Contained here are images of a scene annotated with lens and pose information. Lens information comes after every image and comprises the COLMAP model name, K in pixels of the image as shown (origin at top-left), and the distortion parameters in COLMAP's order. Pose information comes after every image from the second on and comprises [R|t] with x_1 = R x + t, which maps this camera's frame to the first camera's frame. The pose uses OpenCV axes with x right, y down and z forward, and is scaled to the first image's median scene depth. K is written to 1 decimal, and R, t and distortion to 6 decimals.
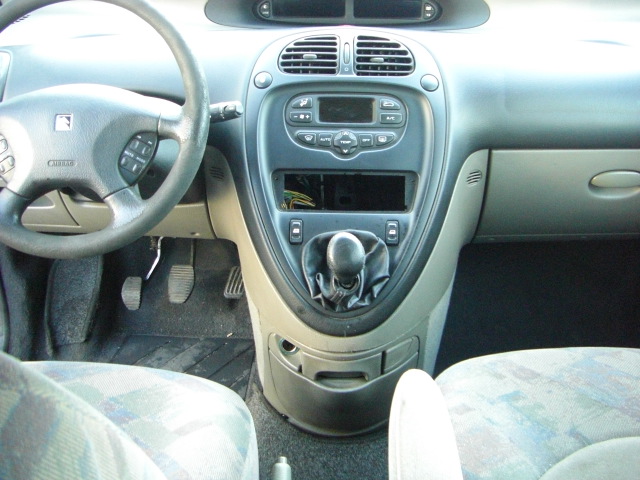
lens RADIAL K [[710.1, 0, 324.6], [0, 710.1, 225.8], [0, 0, 1]] dist [-0.136486, 0.015318]
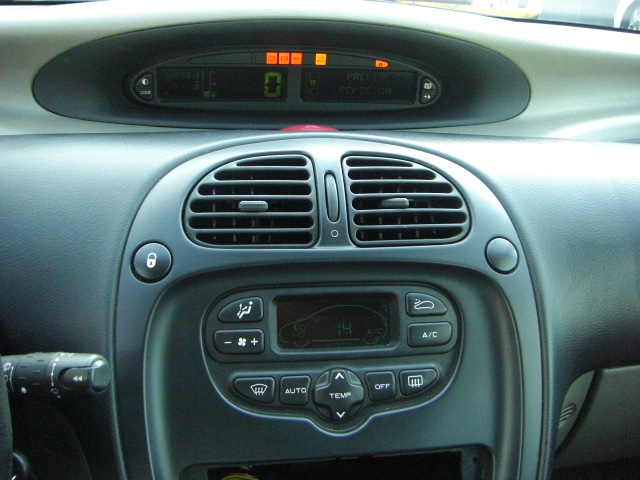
lens RADIAL K [[700.6, 0, 320.0], [0, 700.6, 240.0], [0, 0, 1]] dist [-0.143441, -0.008493]
pose [[0.986281, -0.029299, 0.162451, -0.053294], [0.036427, 0.998492, -0.041071, -0.198753], [-0.161003, 0.046426, 0.985861, 0.547110]]
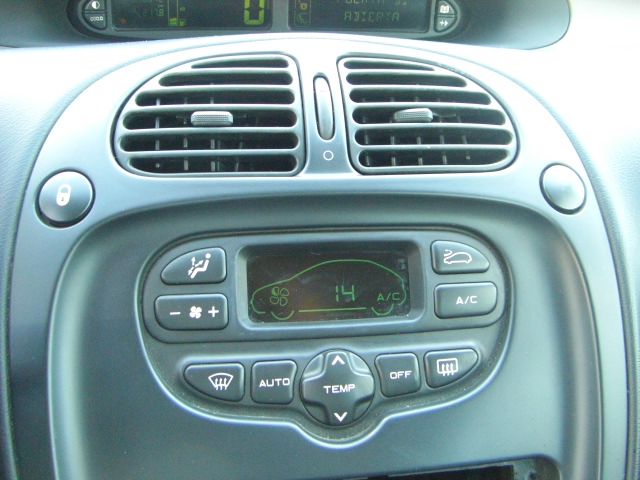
lens RADIAL K [[710.1, 0, 324.6], [0, 710.1, 225.8], [0, 0, 1]] dist [-0.136486, 0.015318]
pose [[0.985635, -0.041116, 0.163808, -0.025238], [0.051295, 0.996975, -0.058400, -0.170651], [-0.160912, 0.065964, 0.984762, 0.680581]]
